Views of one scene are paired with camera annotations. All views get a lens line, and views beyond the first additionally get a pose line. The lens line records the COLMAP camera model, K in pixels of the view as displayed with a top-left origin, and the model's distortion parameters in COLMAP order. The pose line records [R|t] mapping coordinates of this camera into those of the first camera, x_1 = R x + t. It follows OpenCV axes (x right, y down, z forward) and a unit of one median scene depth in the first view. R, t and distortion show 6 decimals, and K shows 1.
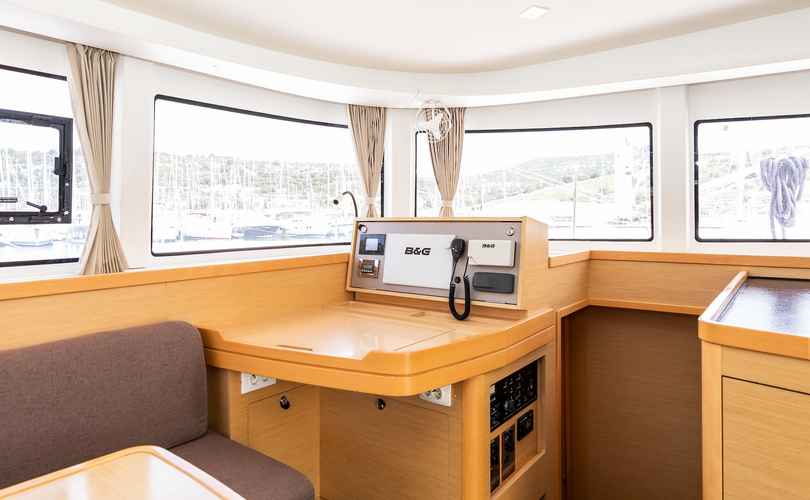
lens RADIAL K [[515.2, 0, 404.9], [0, 515.2, 218.6], [0, 0, 1]] dist [-0.004455, -0.001813]
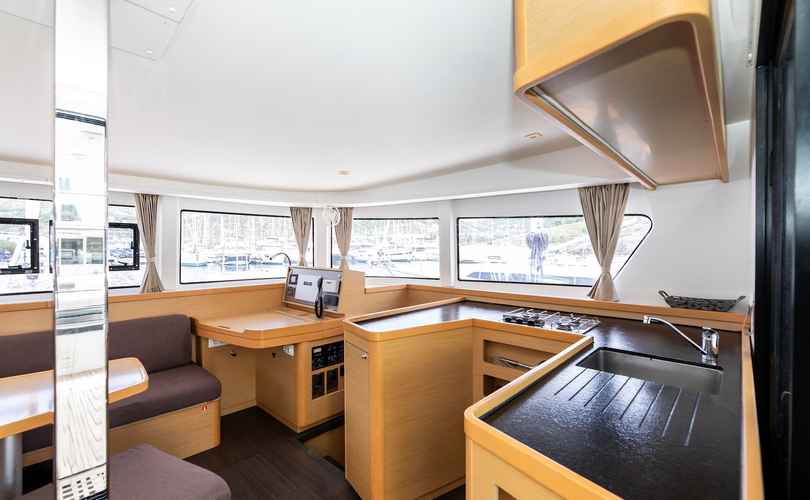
lens RADIAL K [[368.1, 0, 405.0], [0, 368.1, 250.0], [0, 0, 1]] dist [-0.000859, -0.000165]
pose [[0.995886, 0.010272, -0.090031, 0.600919], [-0.009987, 0.999944, 0.003625, -0.088315], [0.090063, -0.002711, 0.995932, -0.459860]]
